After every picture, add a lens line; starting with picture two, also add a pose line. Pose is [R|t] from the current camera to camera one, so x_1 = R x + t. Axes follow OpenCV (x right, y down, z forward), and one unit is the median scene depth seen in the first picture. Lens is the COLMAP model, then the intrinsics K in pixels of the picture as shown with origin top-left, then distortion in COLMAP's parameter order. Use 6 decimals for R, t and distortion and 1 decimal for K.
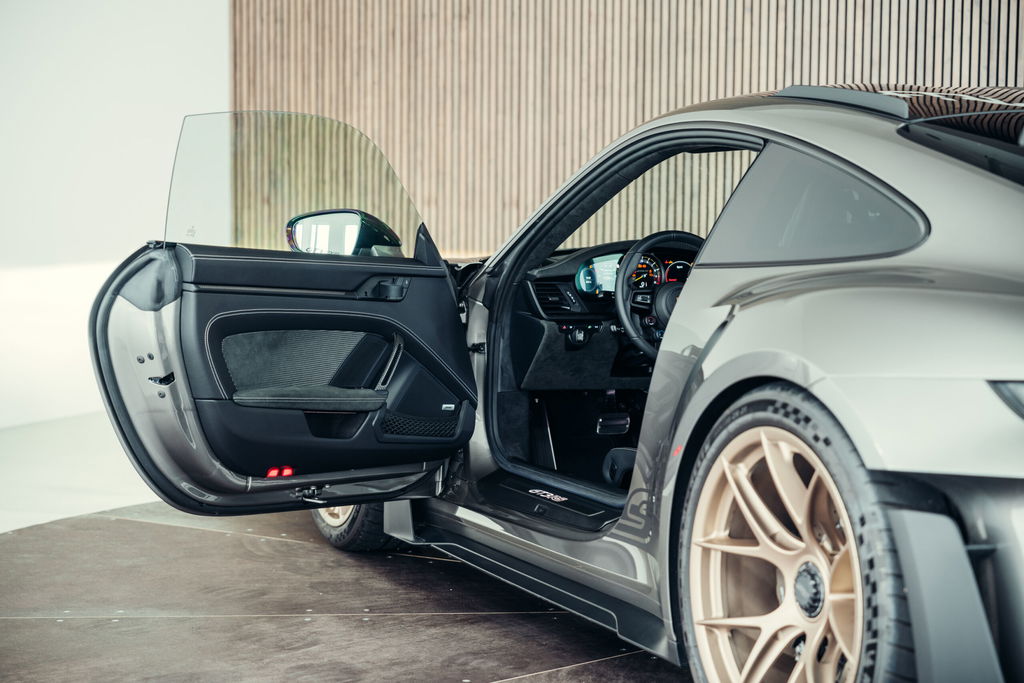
lens RADIAL K [[1962.2, 0, 512.0], [0, 1962.2, 341.5], [0, 0, 1]] dist [0.047121, -0.006033]
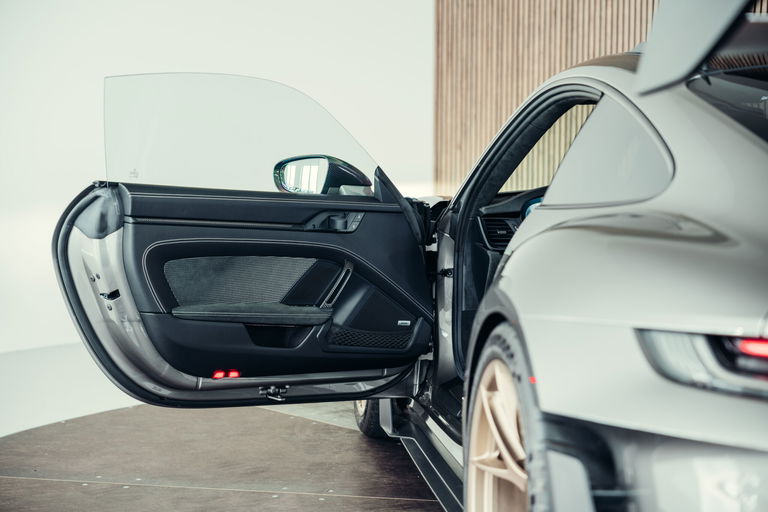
lens RADIAL K [[1471.6, 0, 384.0], [0, 1471.6, 256.0], [0, 0, 1]] dist [0.047121, -0.006033]
pose [[0.959842, 0.020966, -0.279758, 0.208495], [-0.020252, 0.999780, 0.005445, -0.011641], [0.279810, 0.000440, 0.960055, 0.151987]]
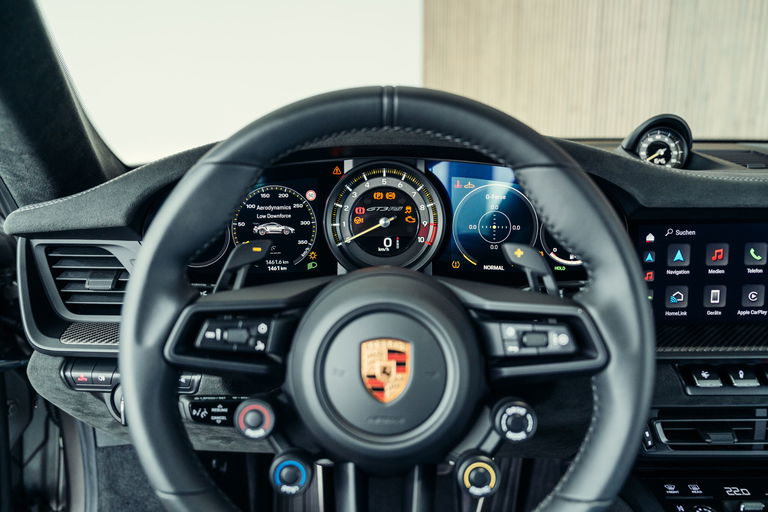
lens RADIAL K [[622.3, 0, 384.0], [0, 622.3, 256.0], [0, 0, 1]] dist [0.050108, 0.001139]
pose [[0.921792, 0.075846, -0.380194, 0.121934], [-0.022135, 0.989373, 0.143705, -0.047713], [0.387053, -0.124050, 0.913675, 0.960860]]
